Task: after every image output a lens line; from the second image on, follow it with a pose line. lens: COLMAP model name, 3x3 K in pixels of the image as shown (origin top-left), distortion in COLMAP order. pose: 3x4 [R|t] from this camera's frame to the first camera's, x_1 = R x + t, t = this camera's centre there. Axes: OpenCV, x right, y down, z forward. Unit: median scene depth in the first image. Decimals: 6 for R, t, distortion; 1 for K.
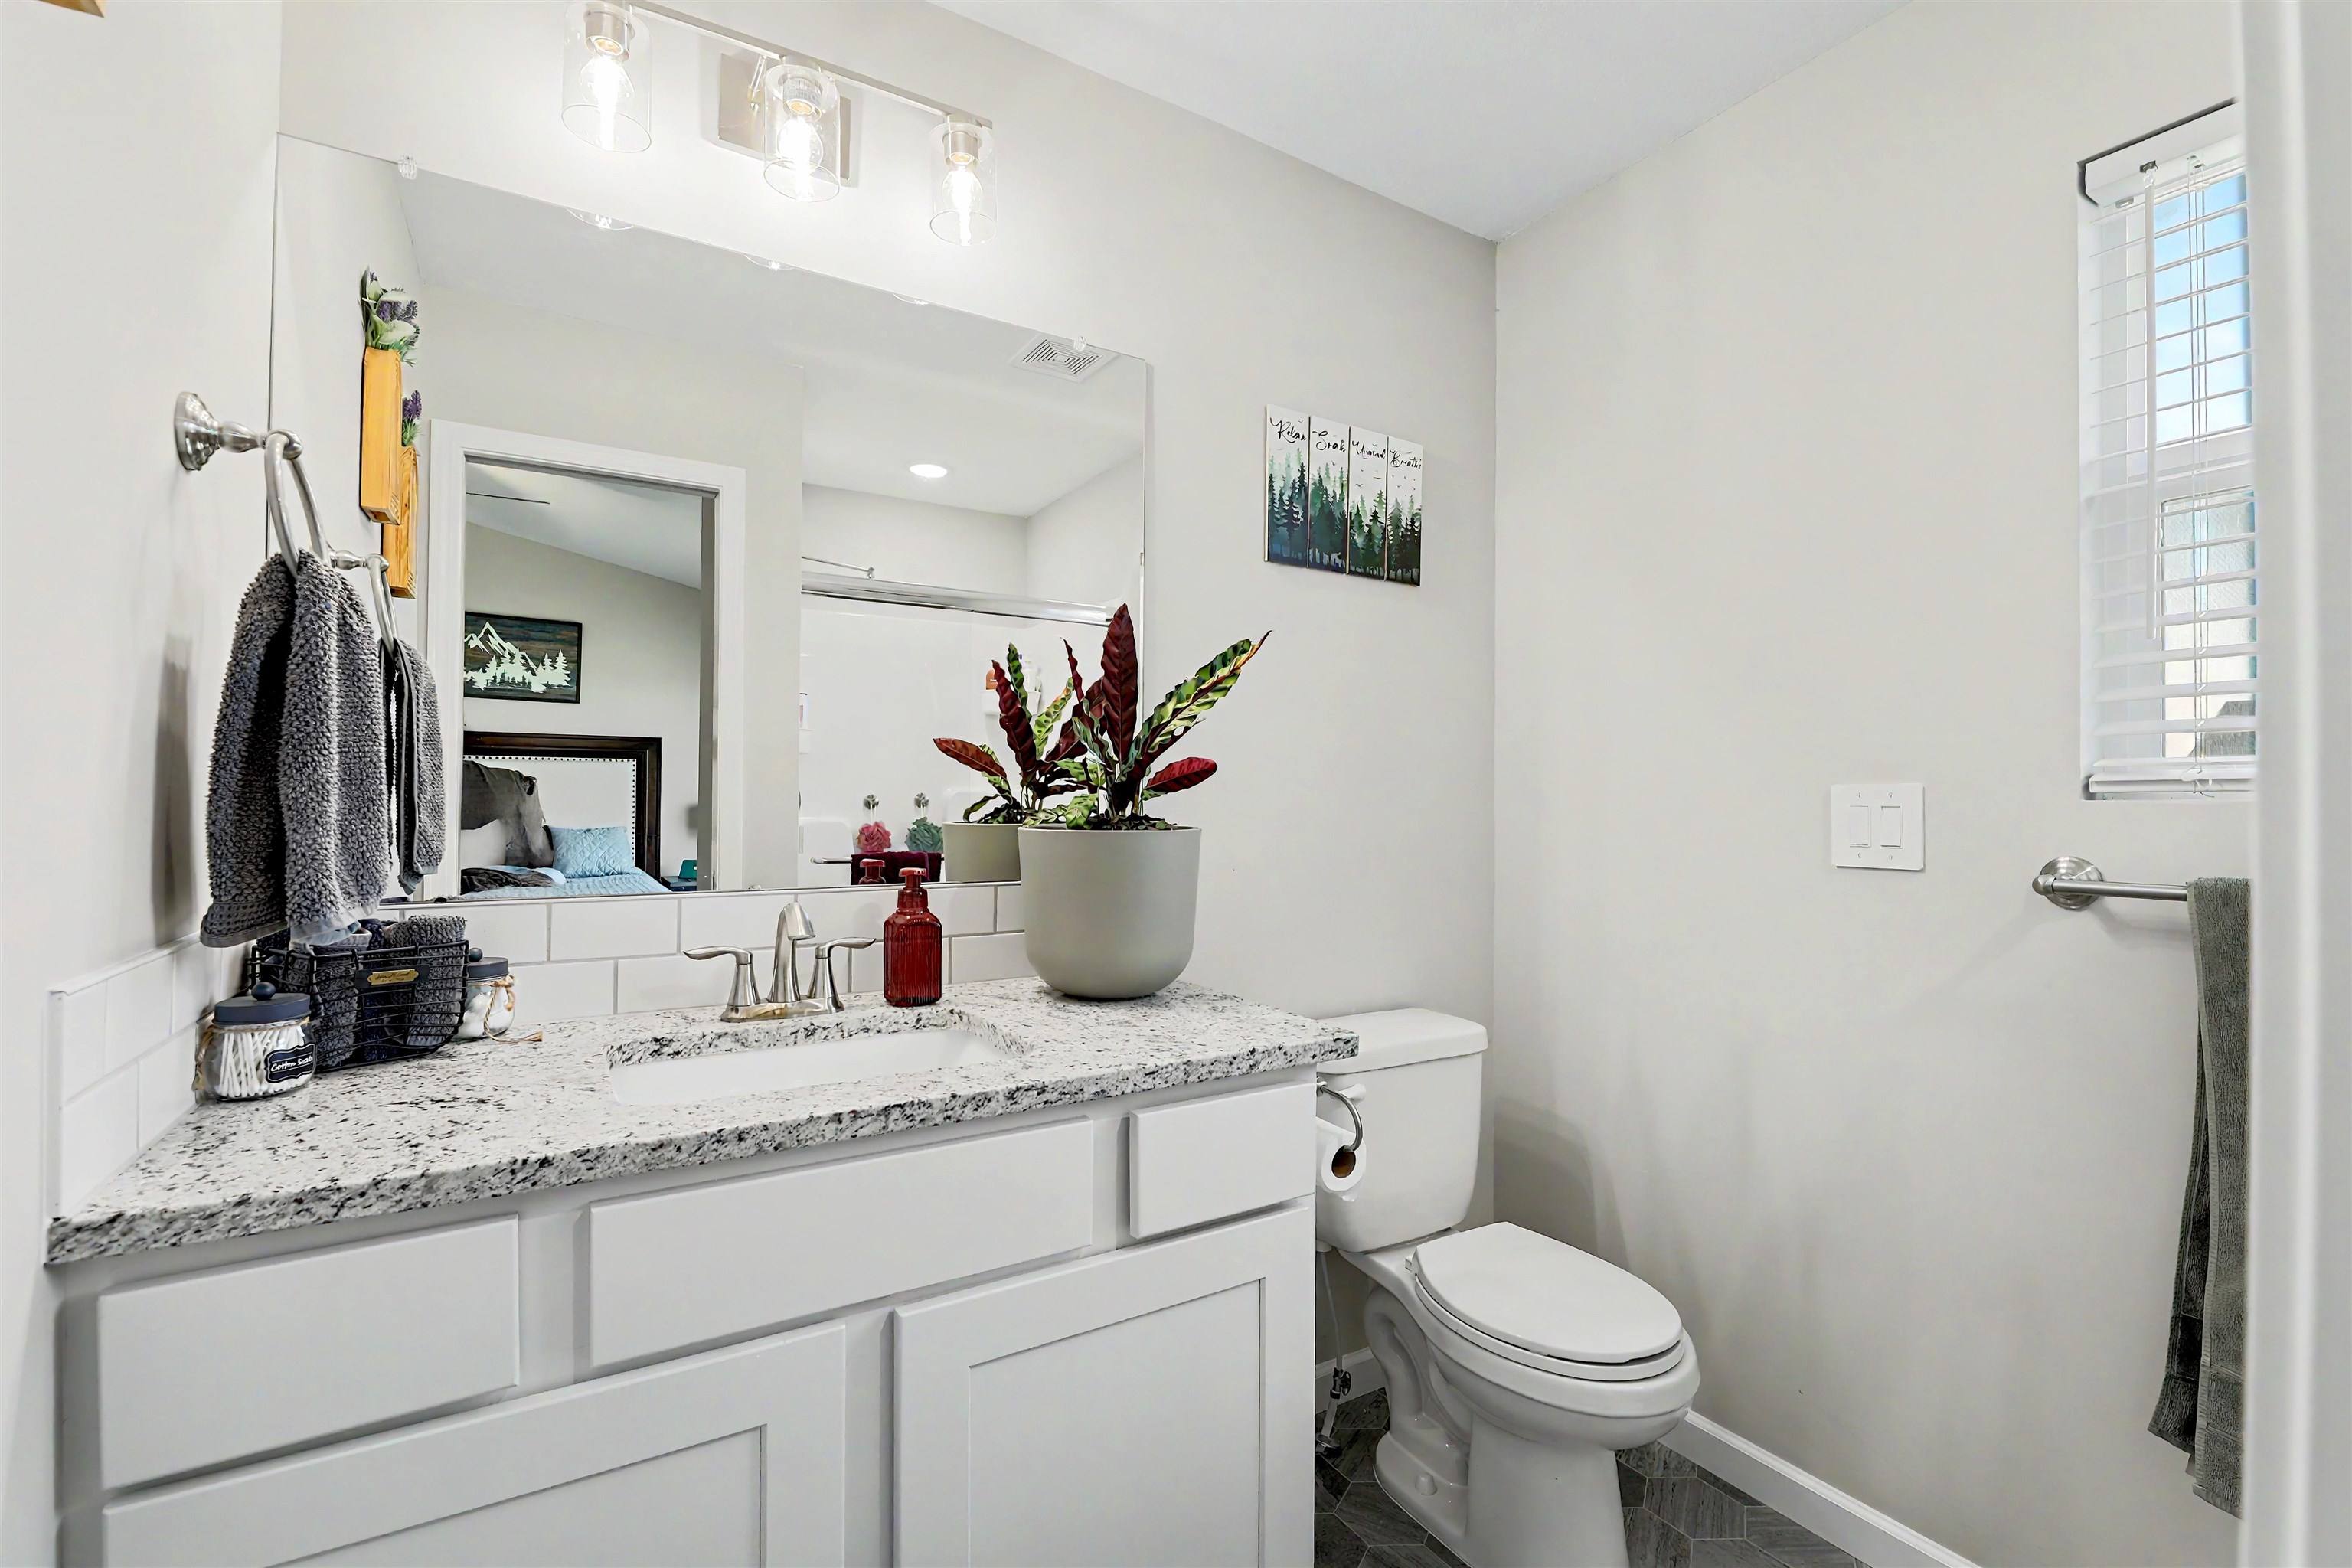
lens RADIAL K [[1031.0, 0, 1177.6], [0, 1031.0, 775.0], [0, 0, 1]] dist [-0.000969, -0.000311]
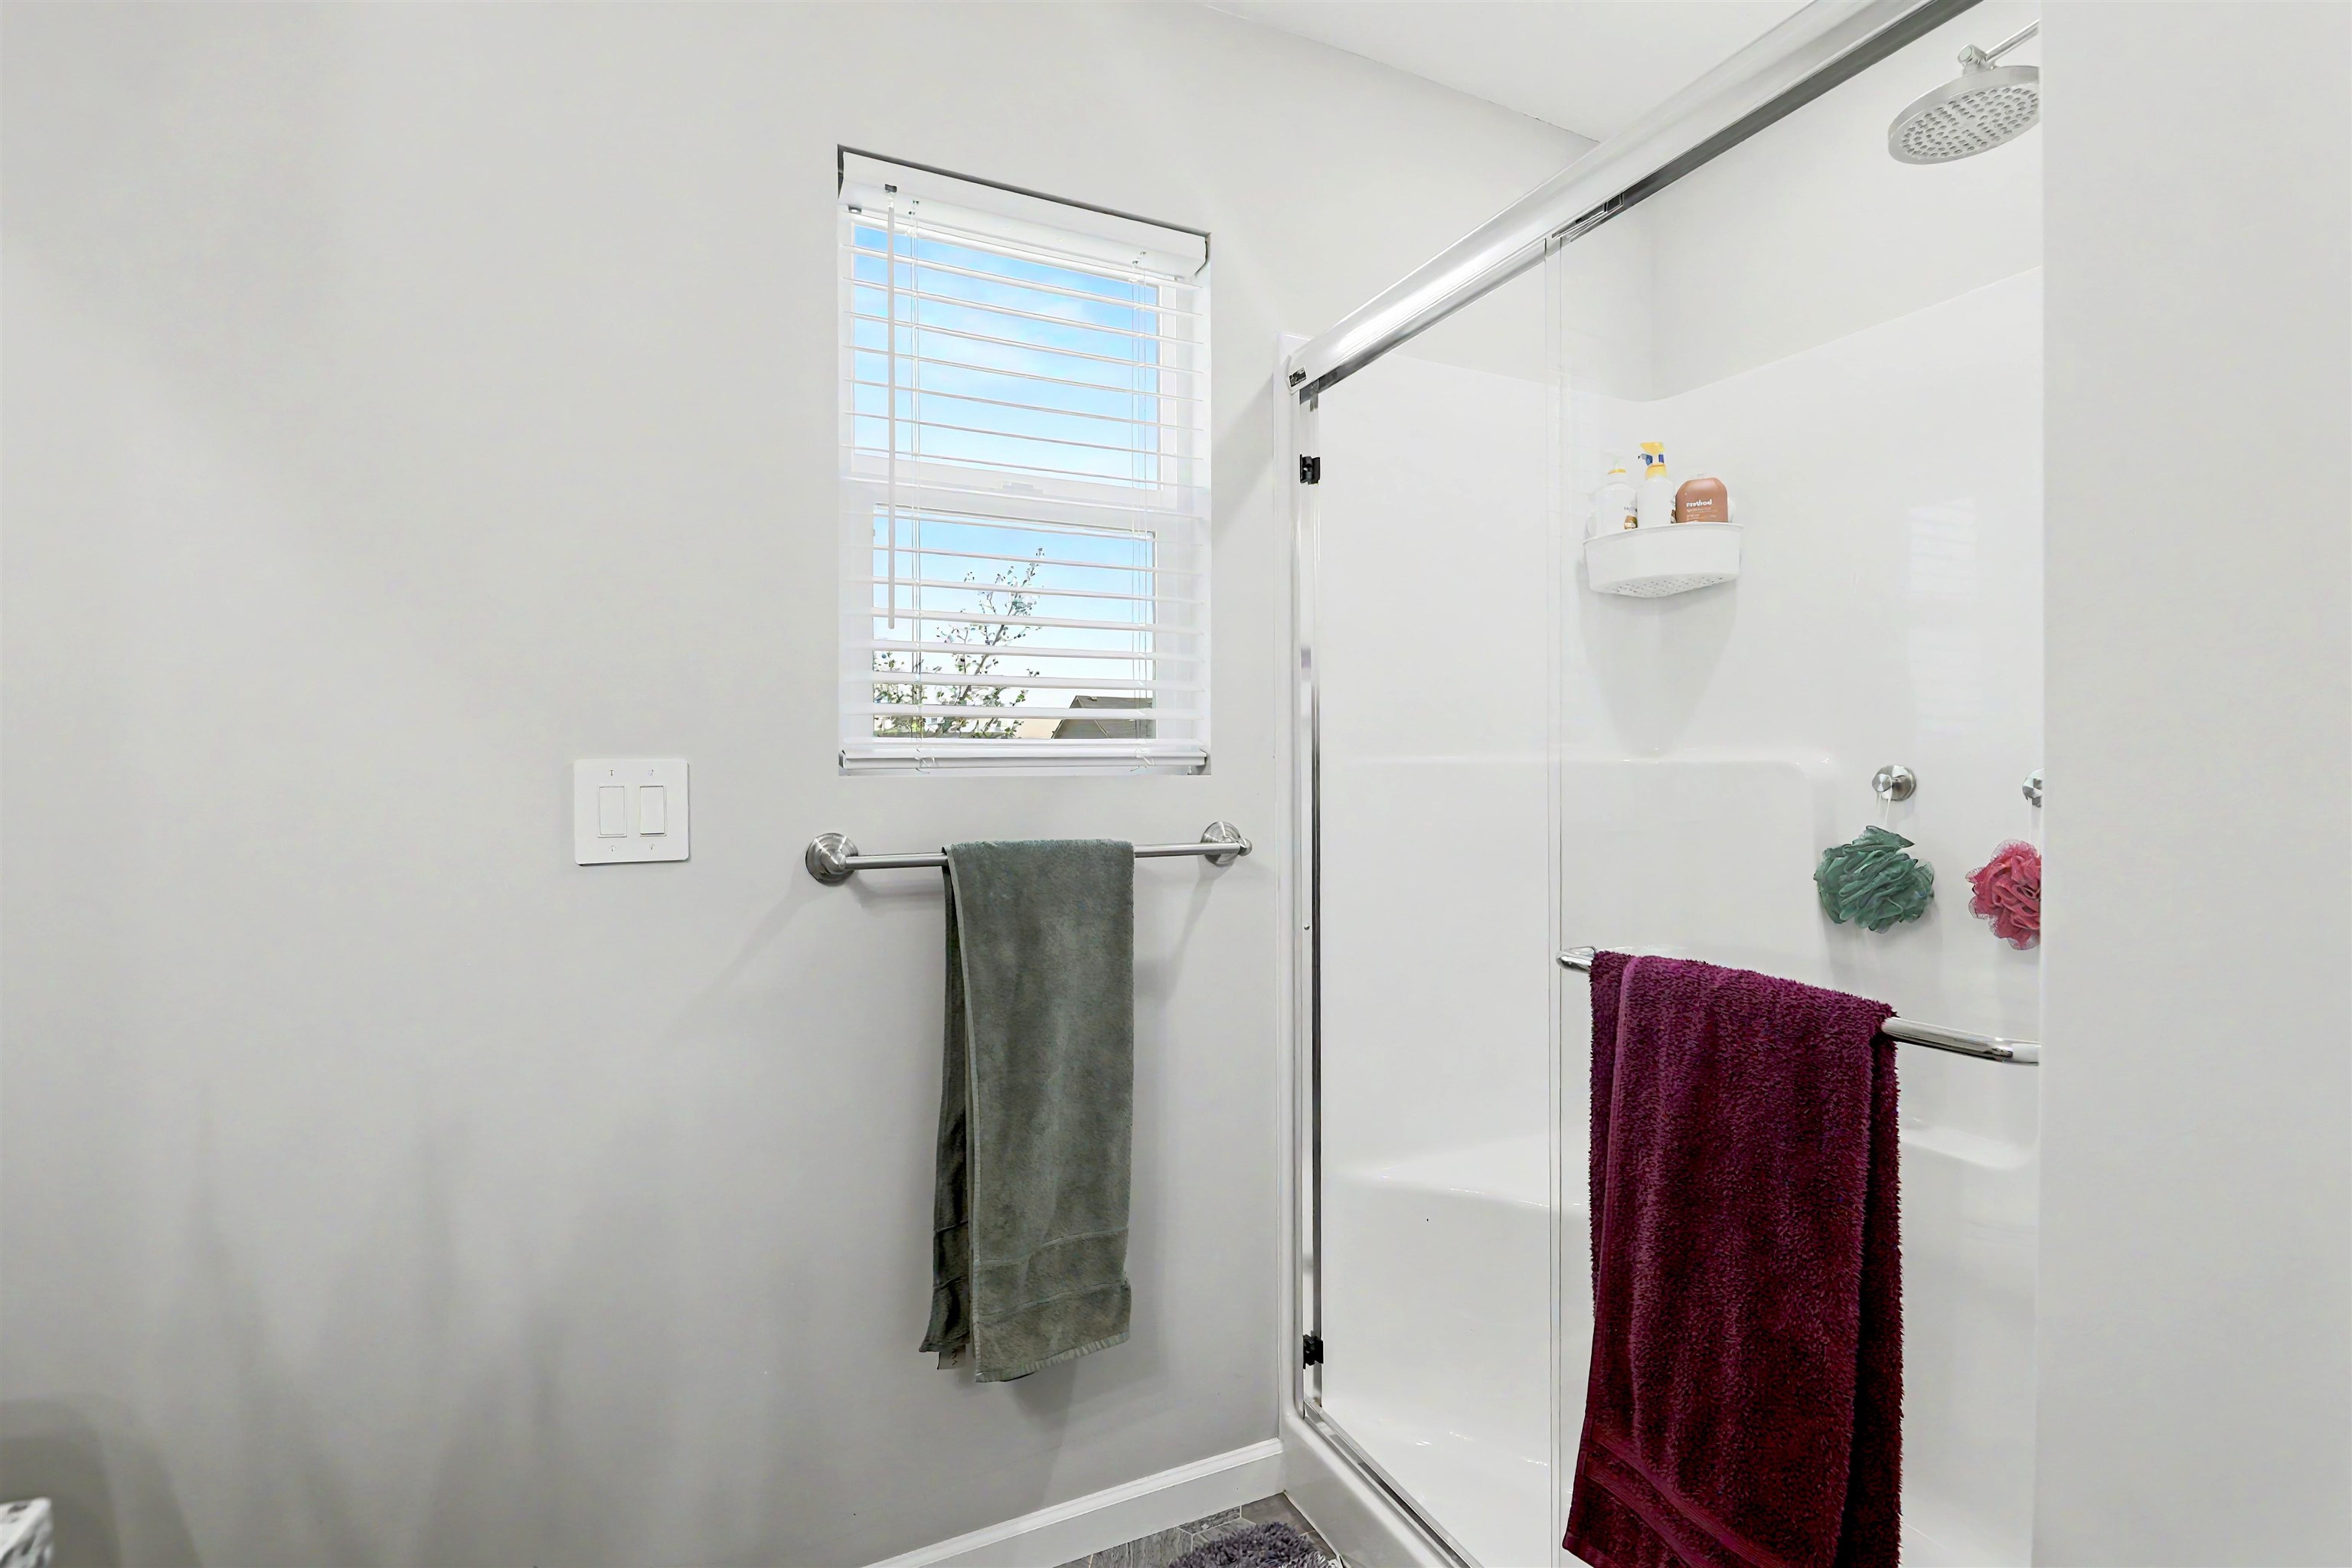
lens RADIAL K [[1031.0, 0, 1177.6], [0, 1031.0, 775.0], [0, 0, 1]] dist [-0.000969, -0.000311]
pose [[0.112534, -0.017919, 0.993486, -0.104879], [-0.017930, 0.999638, 0.020061, -0.004281], [-0.993486, -0.020071, 0.112172, 0.550517]]
